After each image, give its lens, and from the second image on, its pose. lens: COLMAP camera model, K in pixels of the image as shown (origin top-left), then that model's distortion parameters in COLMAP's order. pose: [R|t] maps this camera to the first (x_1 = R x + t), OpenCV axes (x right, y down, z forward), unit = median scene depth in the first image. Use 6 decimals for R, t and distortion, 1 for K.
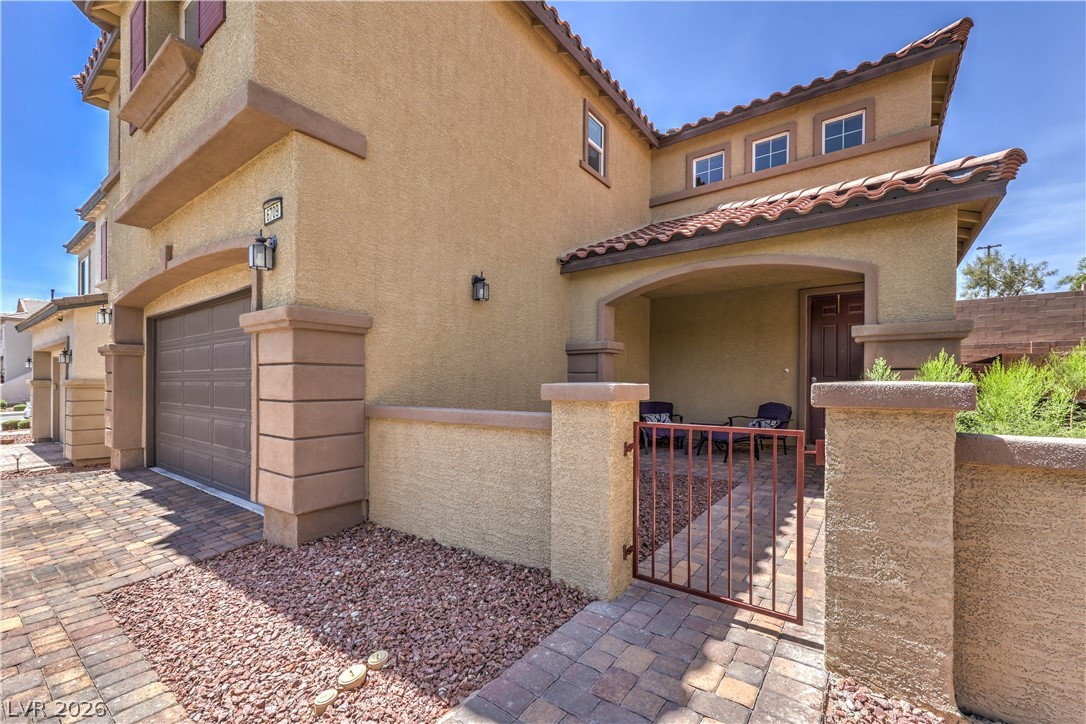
lens RADIAL K [[434.9, 0, 527.8], [0, 434.9, 379.7], [0, 0, 1]] dist [-0.000435, -0.000157]
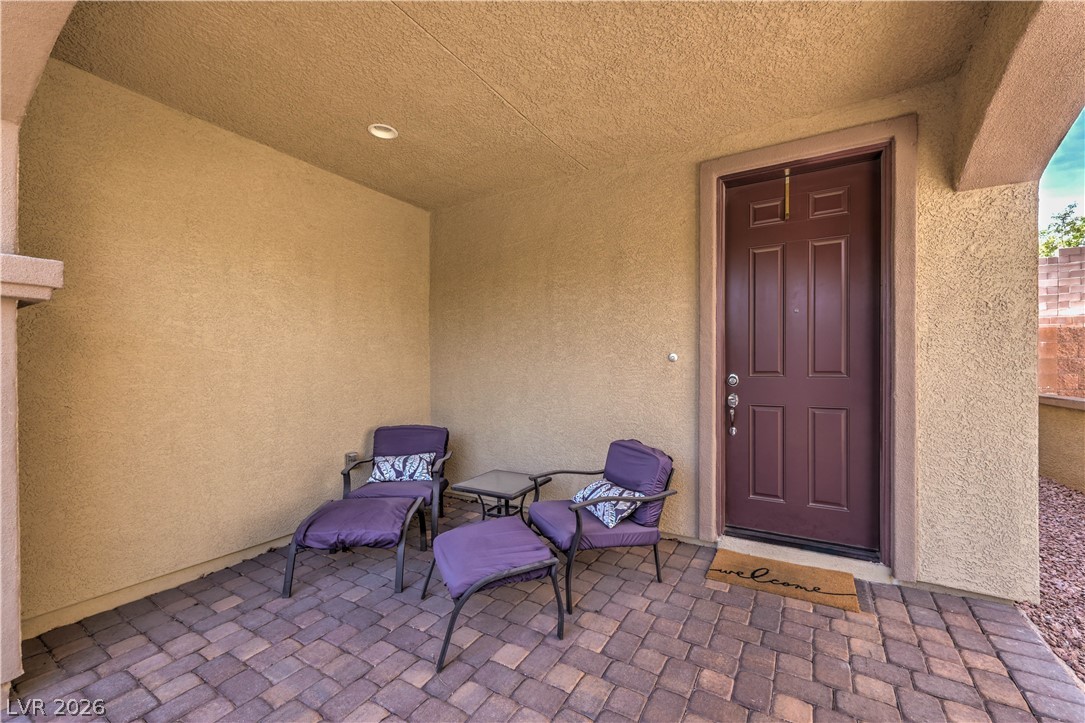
lens RADIAL K [[434.5, 0, 540.4], [0, 434.5, 361.4], [0, 0, 1]] dist [-0.000435, -0.000157]
pose [[0.989462, -0.003000, 0.144760, 0.400600], [0.003784, 0.999980, -0.005137, -0.015040], [-0.144742, 0.005630, 0.989453, 0.592084]]
